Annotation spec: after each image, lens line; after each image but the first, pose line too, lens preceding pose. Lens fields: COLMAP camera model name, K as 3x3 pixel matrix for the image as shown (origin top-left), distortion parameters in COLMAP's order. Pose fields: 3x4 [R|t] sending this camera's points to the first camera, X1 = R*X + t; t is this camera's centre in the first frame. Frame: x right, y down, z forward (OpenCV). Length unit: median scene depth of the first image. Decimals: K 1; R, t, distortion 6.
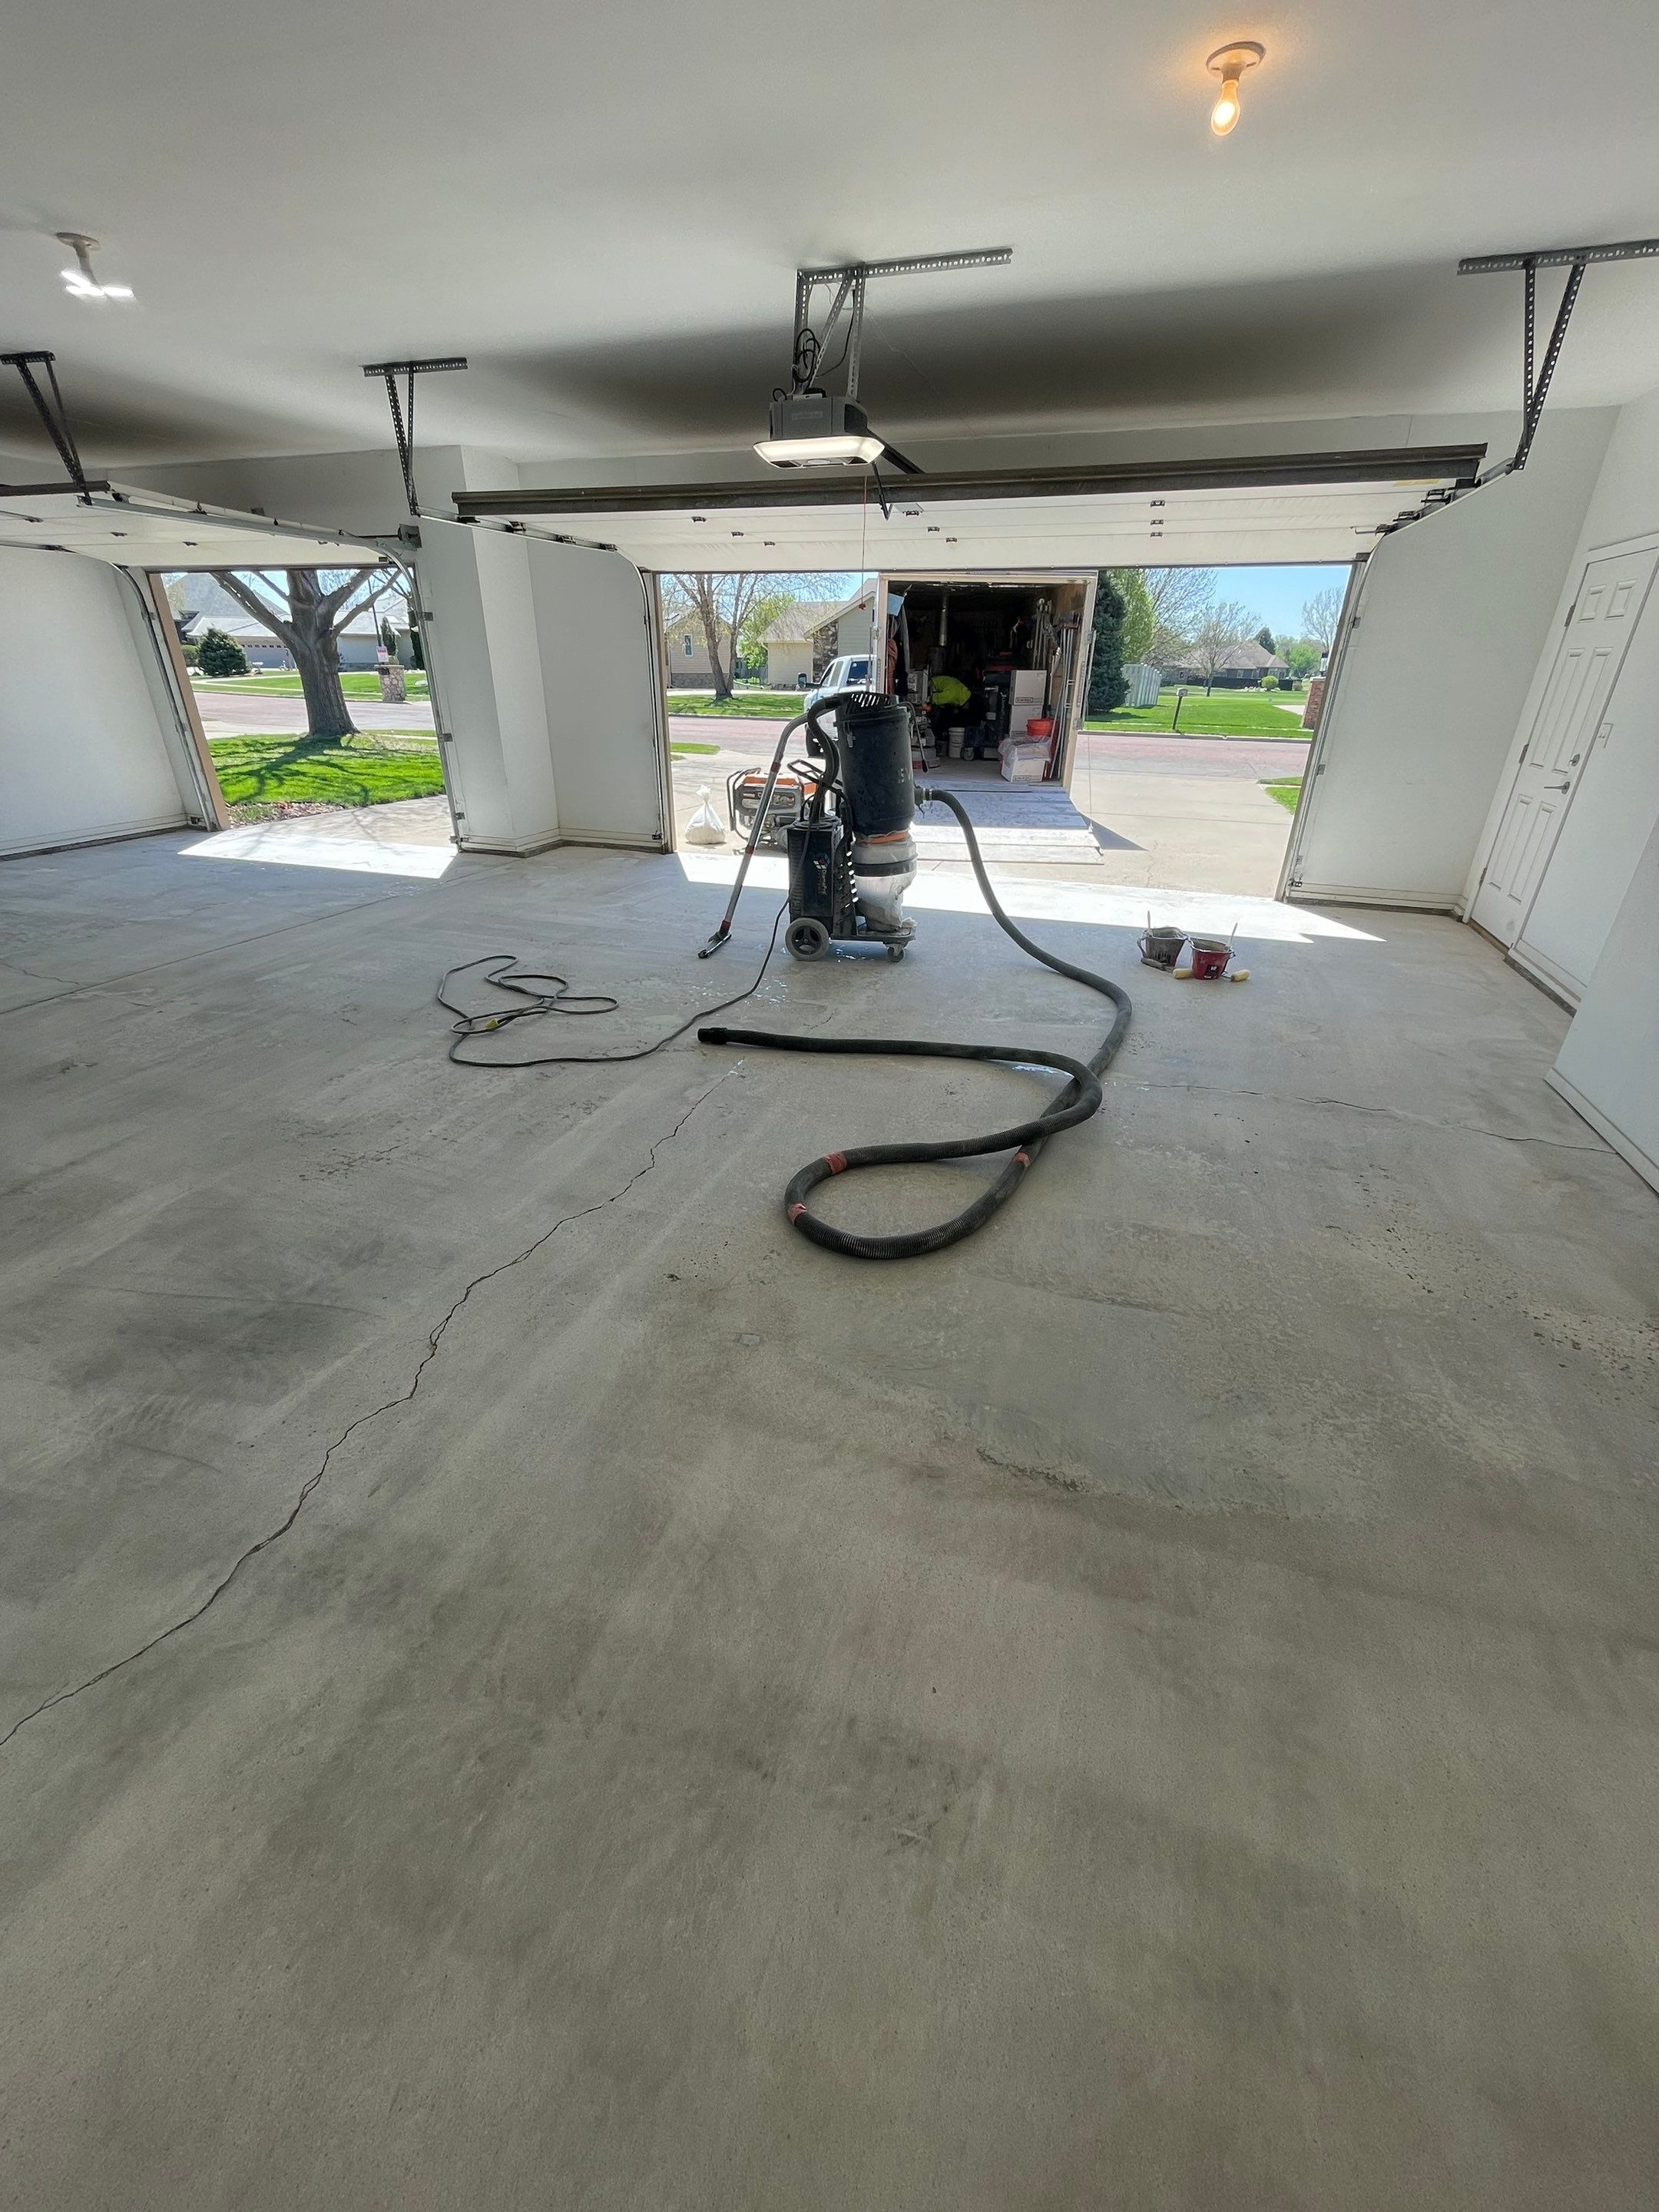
lens RADIAL K [[888.3, 0, 827.9], [0, 888.3, 1105.5], [0, 0, 1]] dist [-0.003915, -0.000030]
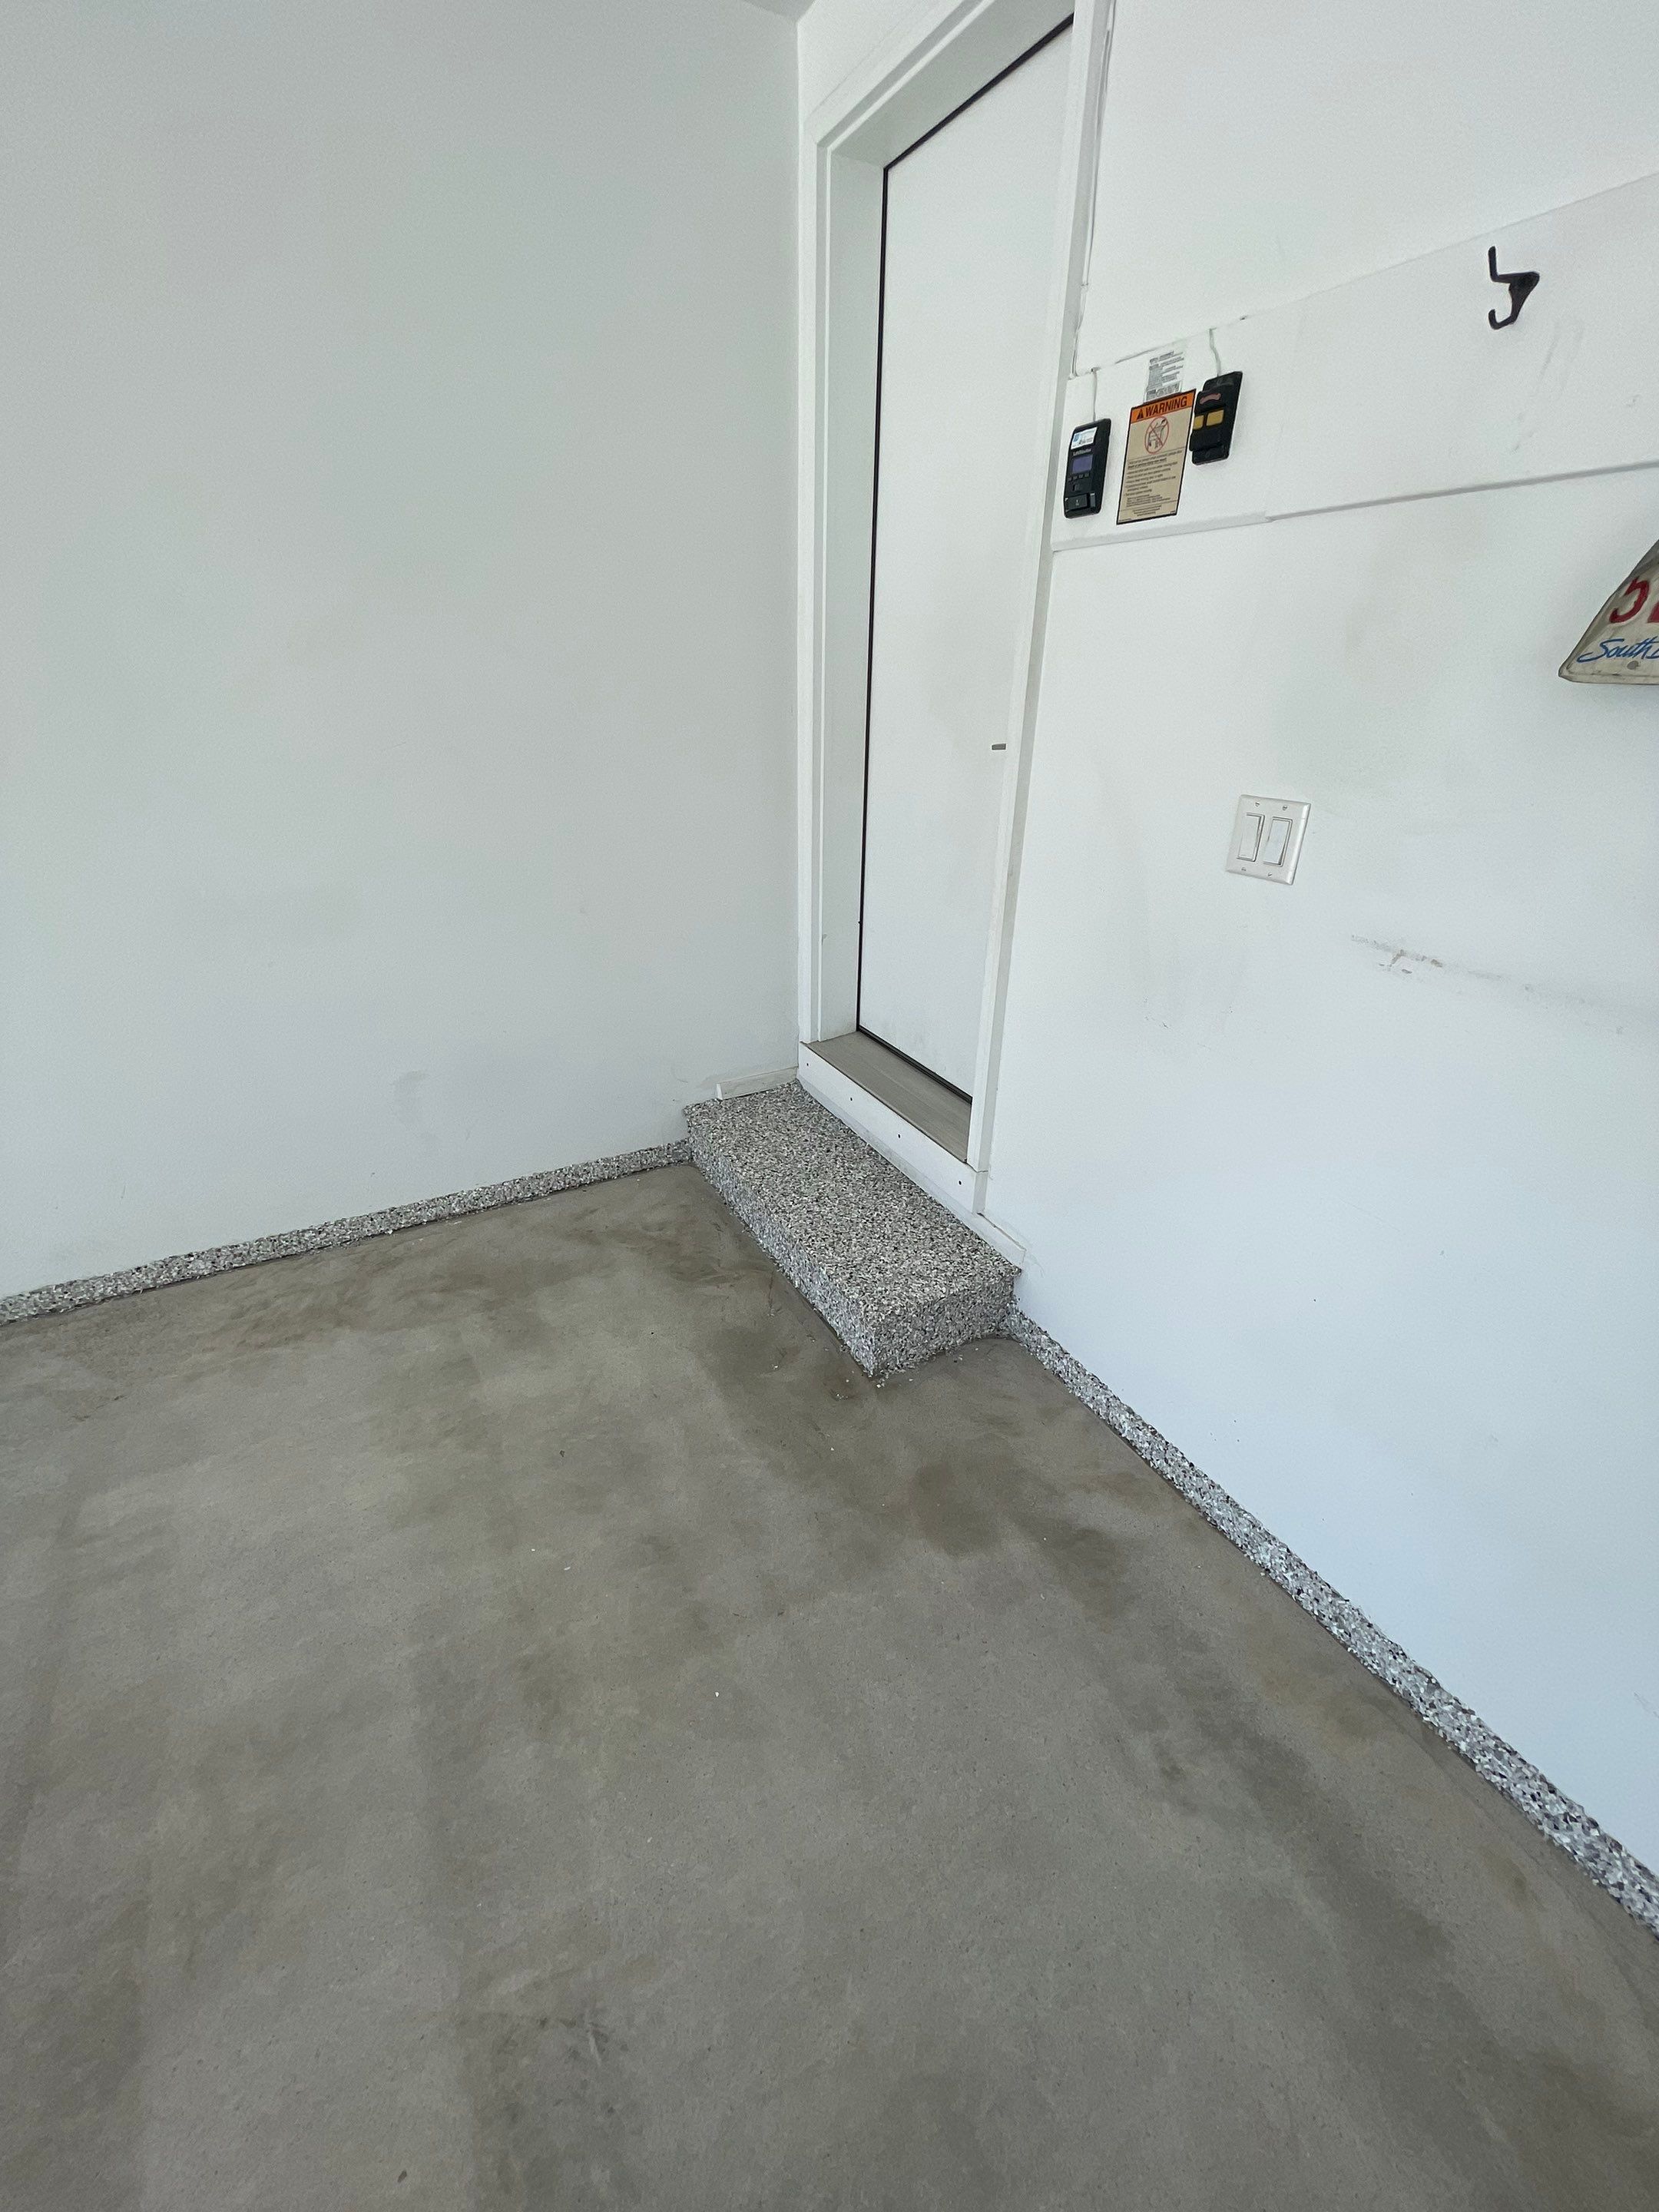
lens RADIAL K [[888.3, 0, 824.4], [0, 888.3, 1104.7], [0, 0, 1]] dist [-0.003915, -0.000030]
pose [[-0.723104, -0.328972, 0.607370, -0.106907], [0.286726, 0.657015, 0.697223, -0.099868], [-0.628417, 0.678314, -0.380765, 0.228513]]
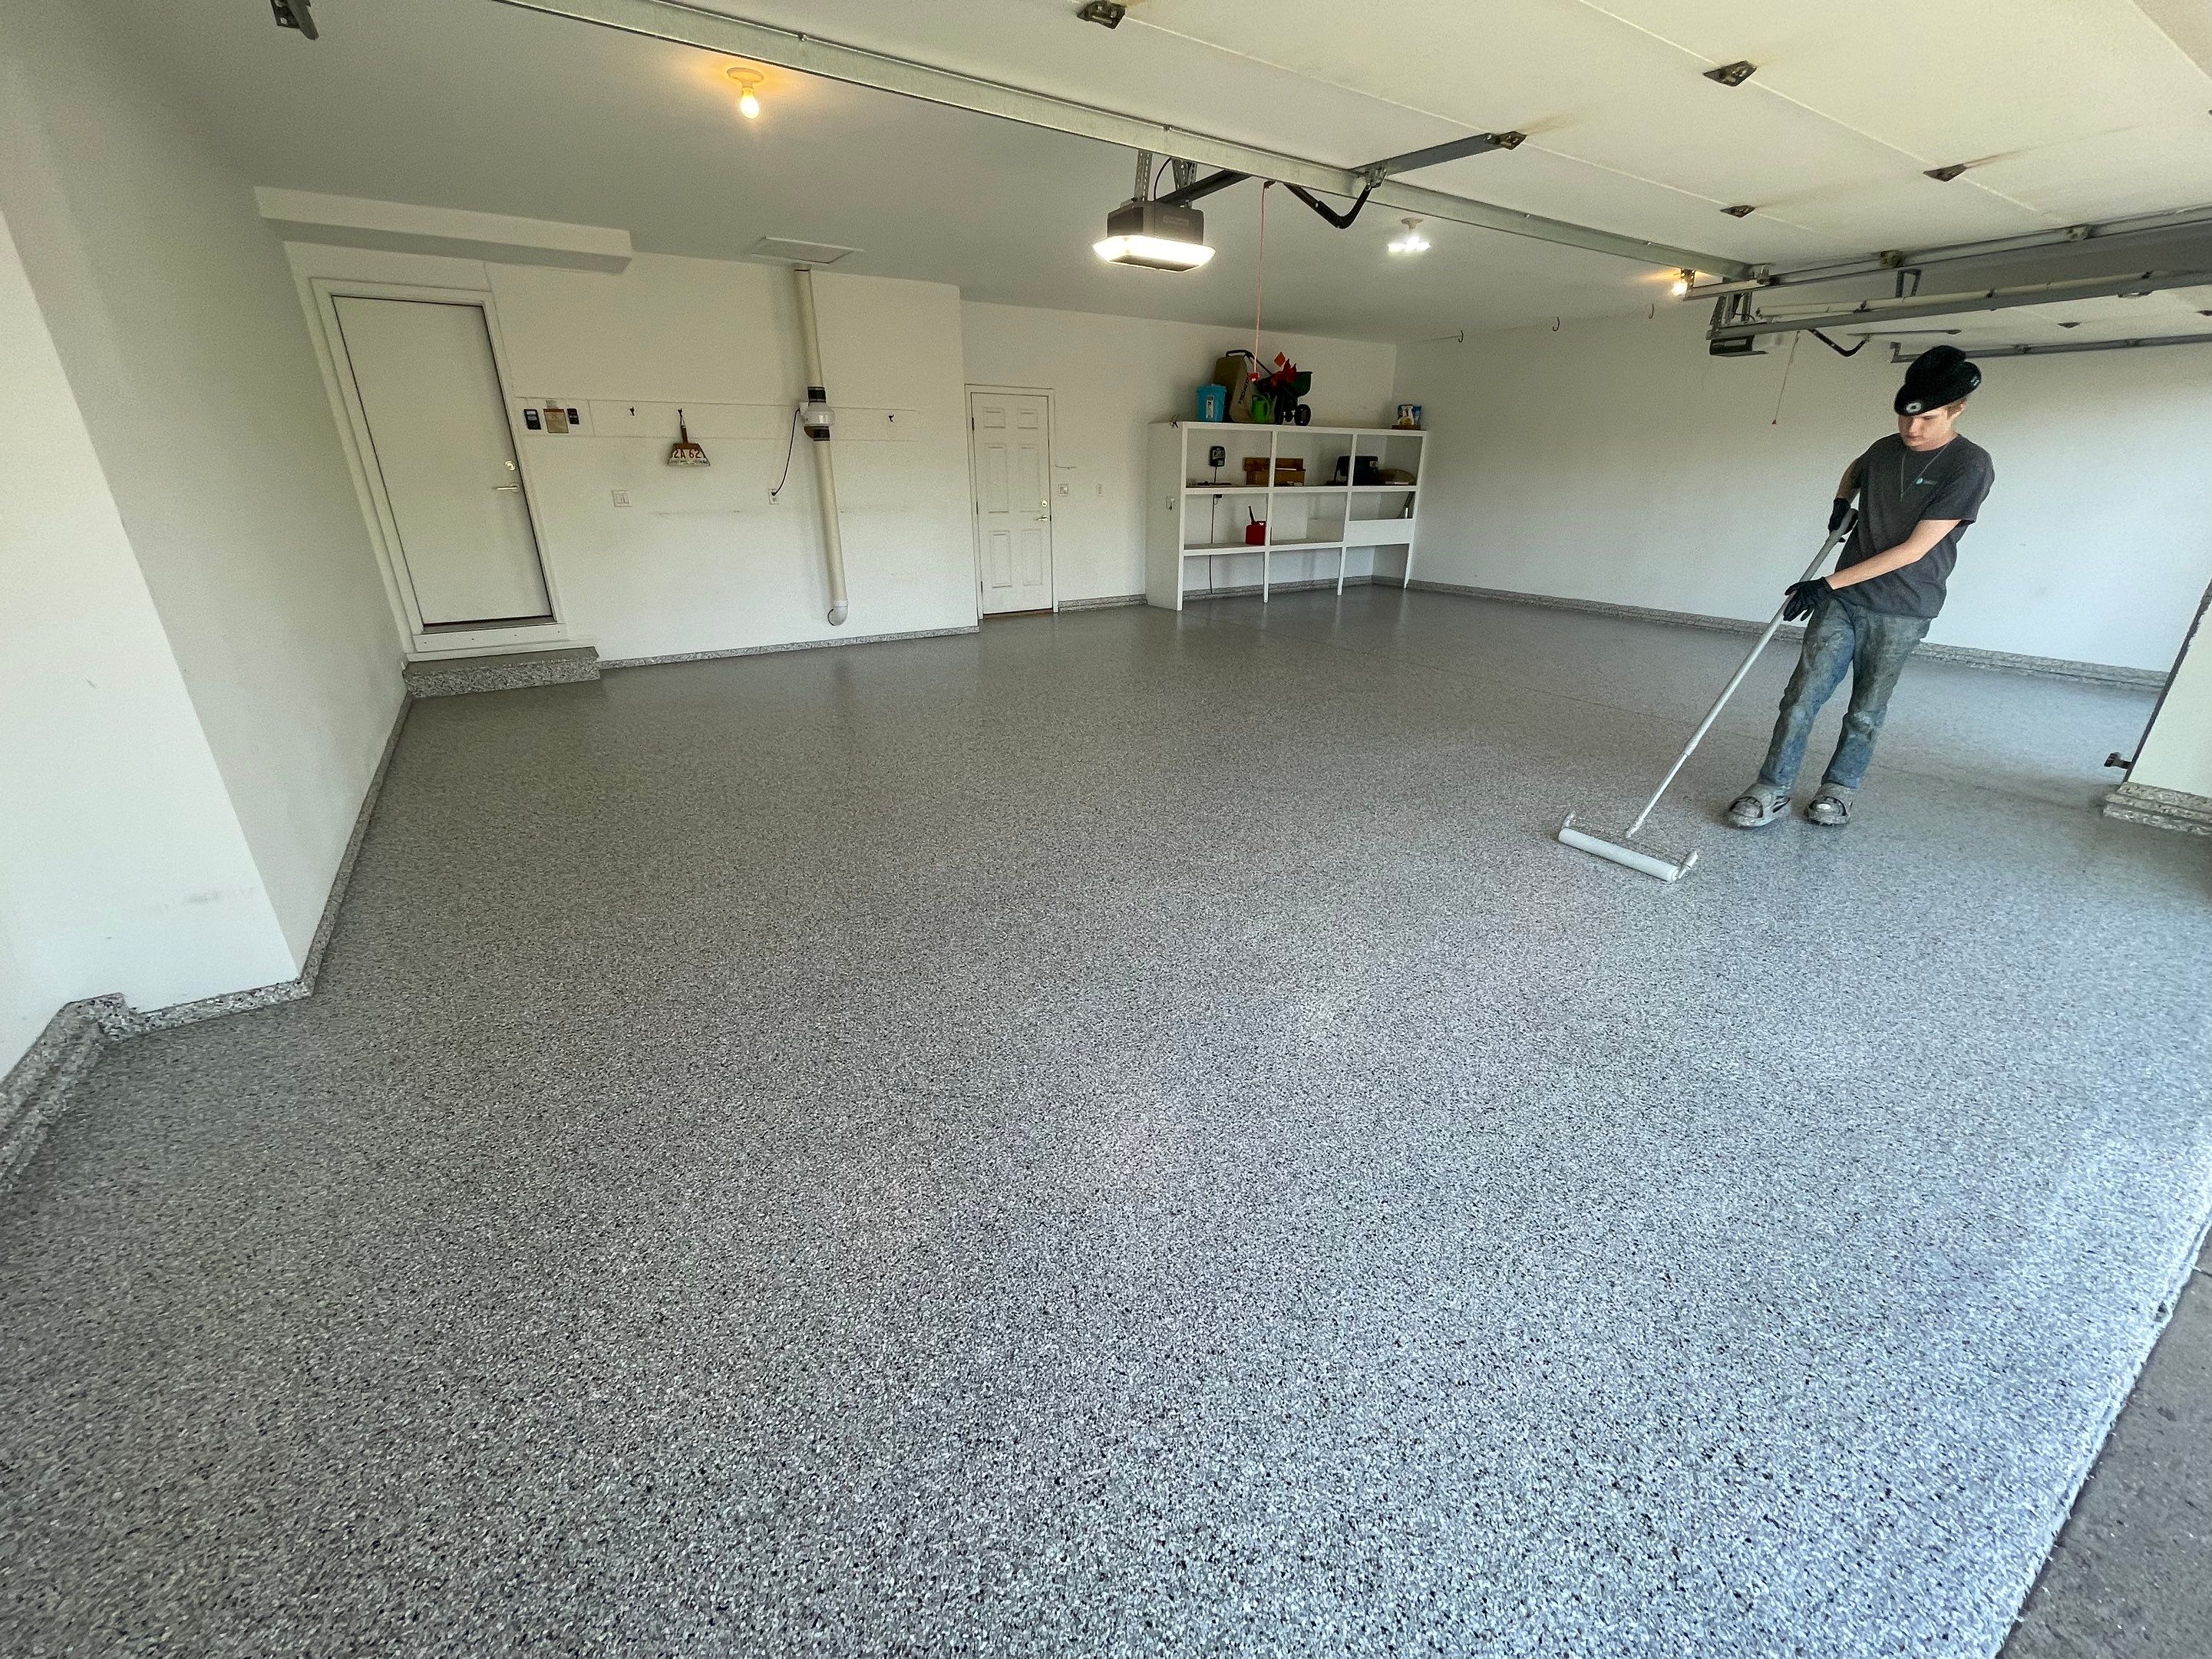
lens RADIAL K [[888.2, 0, 1105.7], [0, 888.2, 828.4], [0, 0, 1]] dist [-0.003915, -0.000030]
pose [[-0.633033, 0.276087, -0.723219, 0.988822], [-0.354138, 0.727469, 0.587686, -0.855022], [0.688372, 0.628144, -0.362739, 1.800184]]
